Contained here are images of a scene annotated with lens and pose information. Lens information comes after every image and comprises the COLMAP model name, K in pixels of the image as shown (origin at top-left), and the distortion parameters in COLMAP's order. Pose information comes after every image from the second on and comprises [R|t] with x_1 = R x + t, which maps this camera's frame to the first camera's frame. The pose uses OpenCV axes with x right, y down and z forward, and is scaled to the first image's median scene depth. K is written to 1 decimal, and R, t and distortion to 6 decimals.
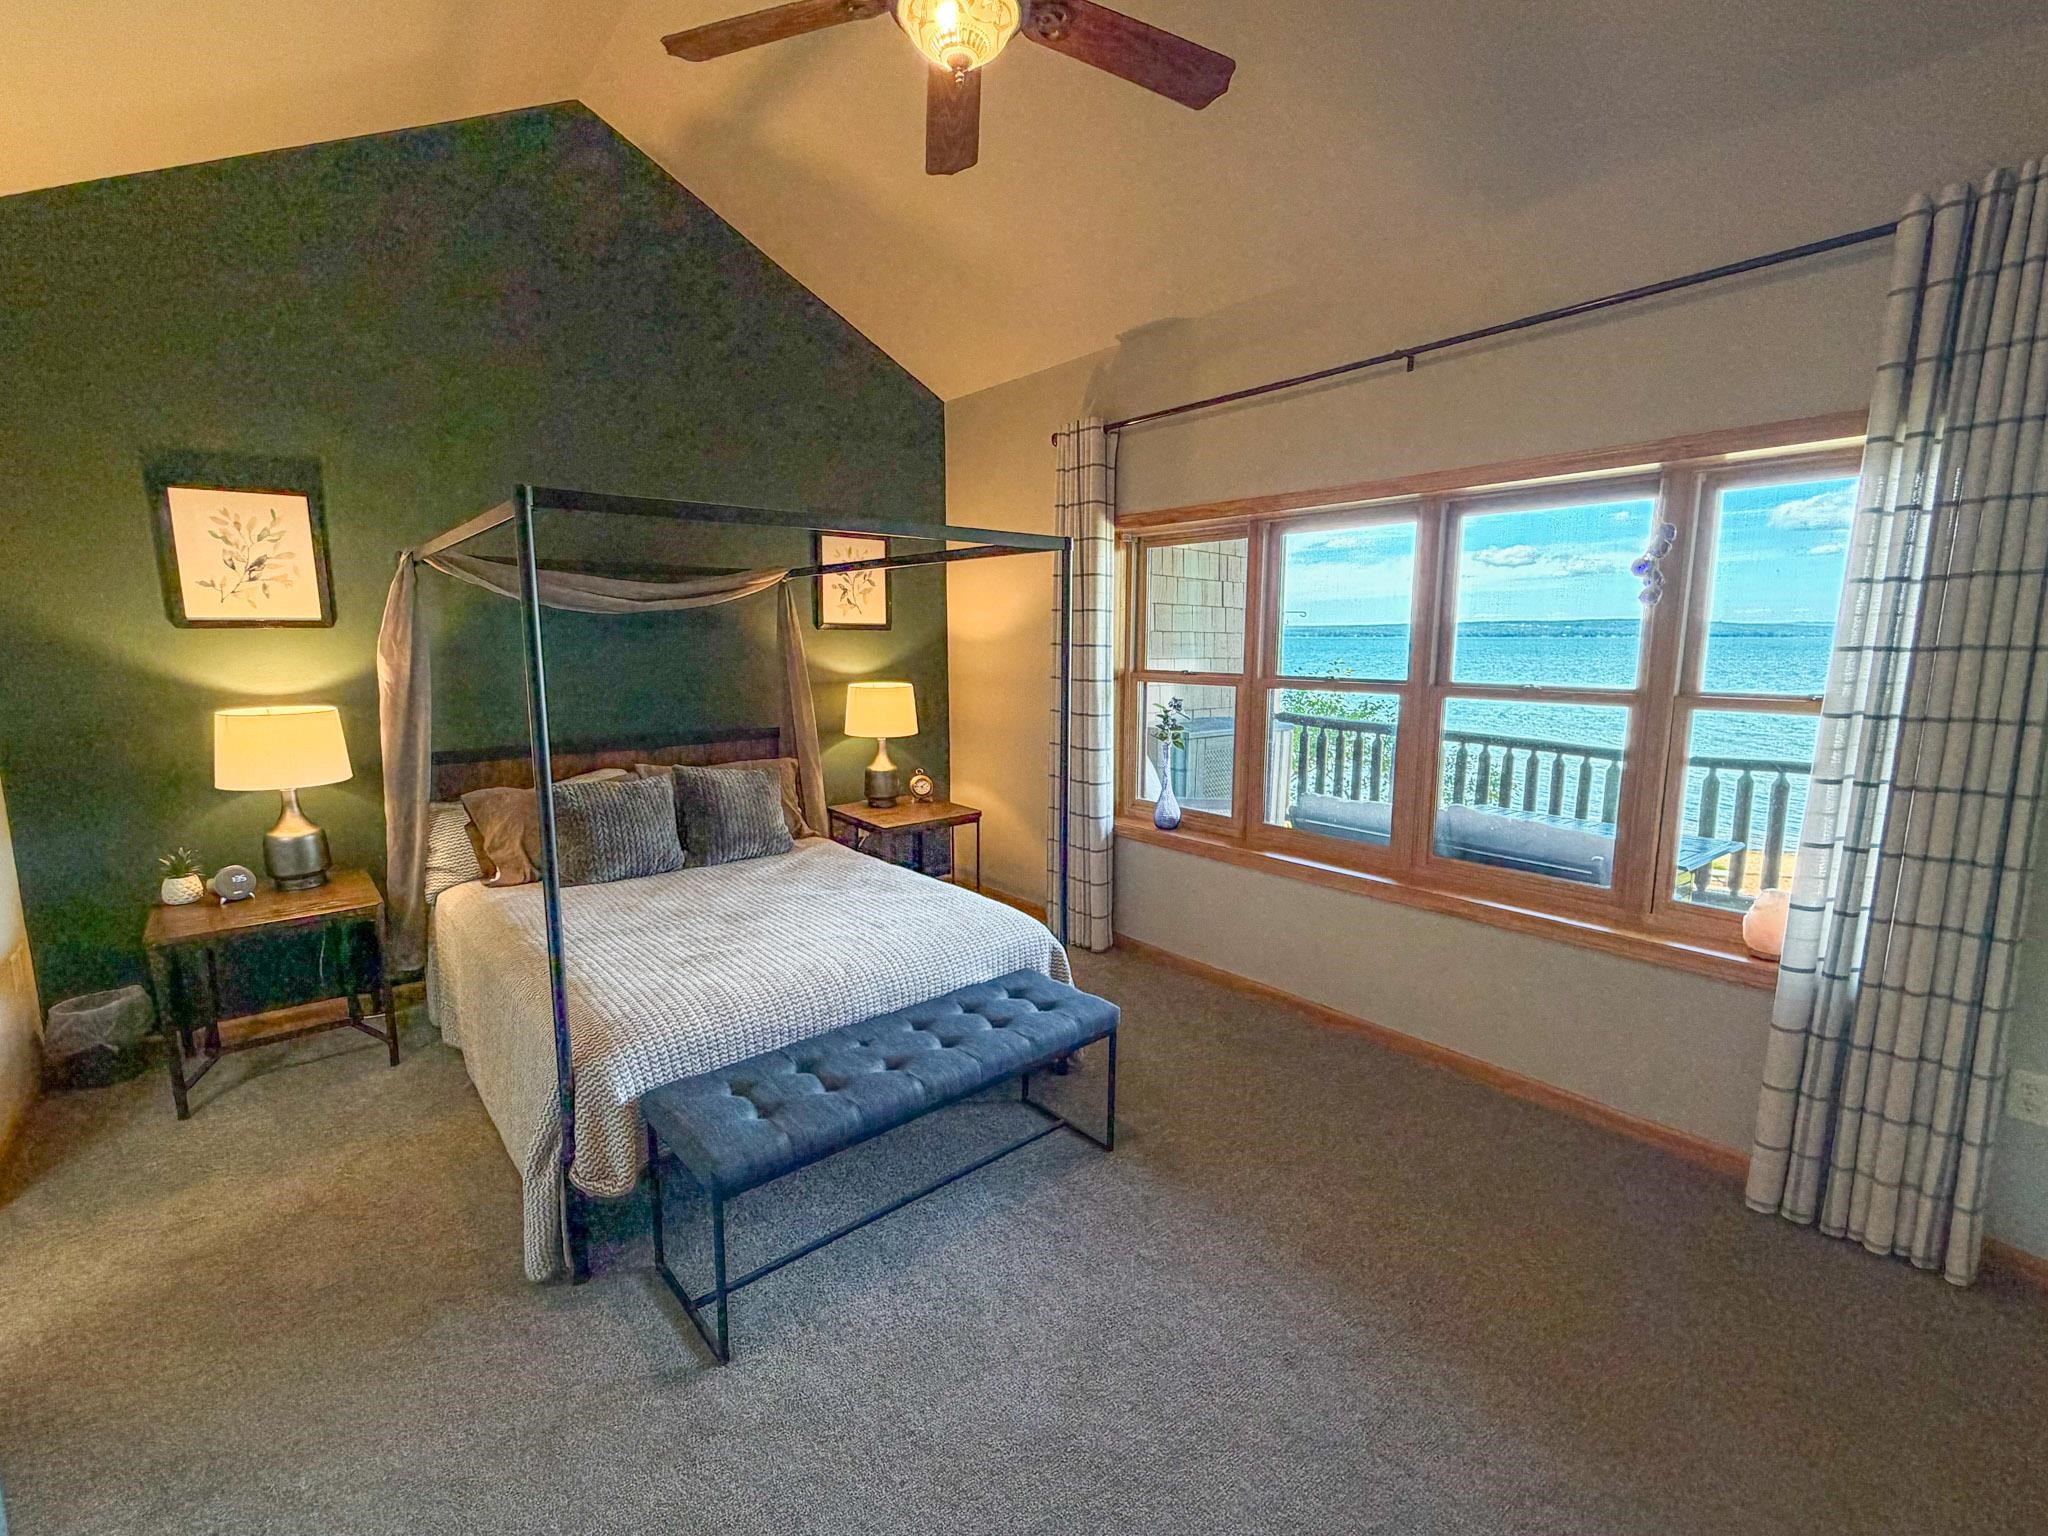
lens RADIAL K [[888.4, 0, 1021.8], [0, 888.4, 771.4], [0, 0, 1]] dist [-0.000558, 0.000142]
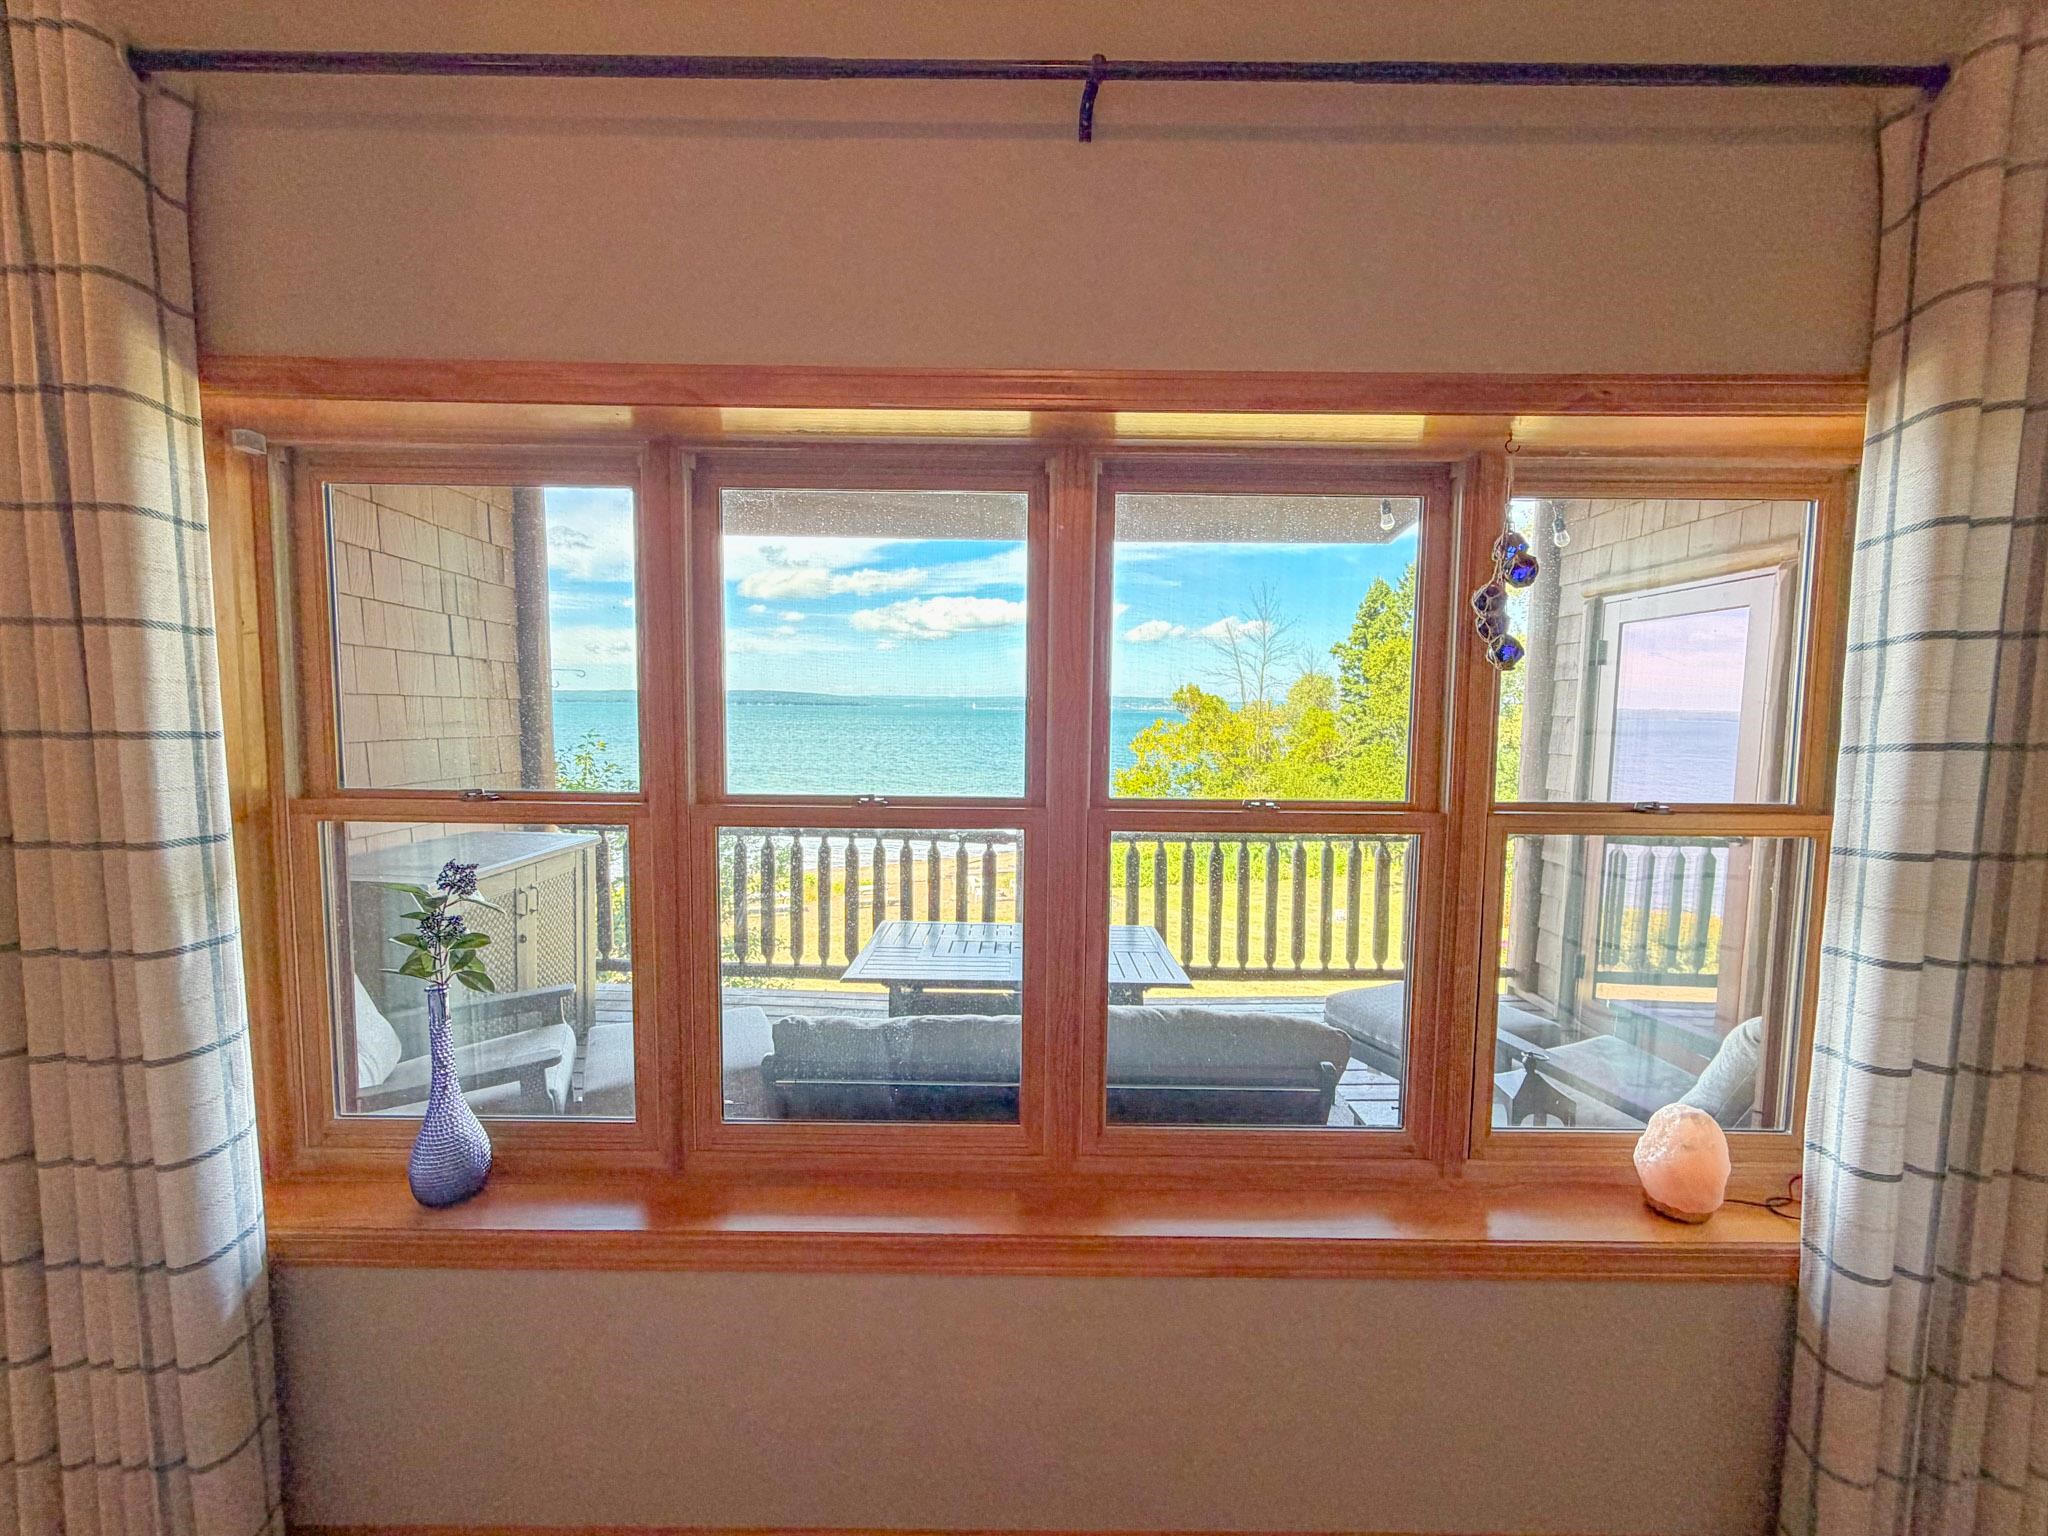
lens RADIAL K [[817.3, 0, 1016.7], [0, 817.3, 768.8], [0, 0, 1]] dist [-0.001528, 0.000428]
pose [[0.638969, -0.052267, 0.767455, 0.056112], [0.104018, 0.994396, -0.018881, -0.090497], [-0.762168, 0.091893, 0.640825, 0.569575]]
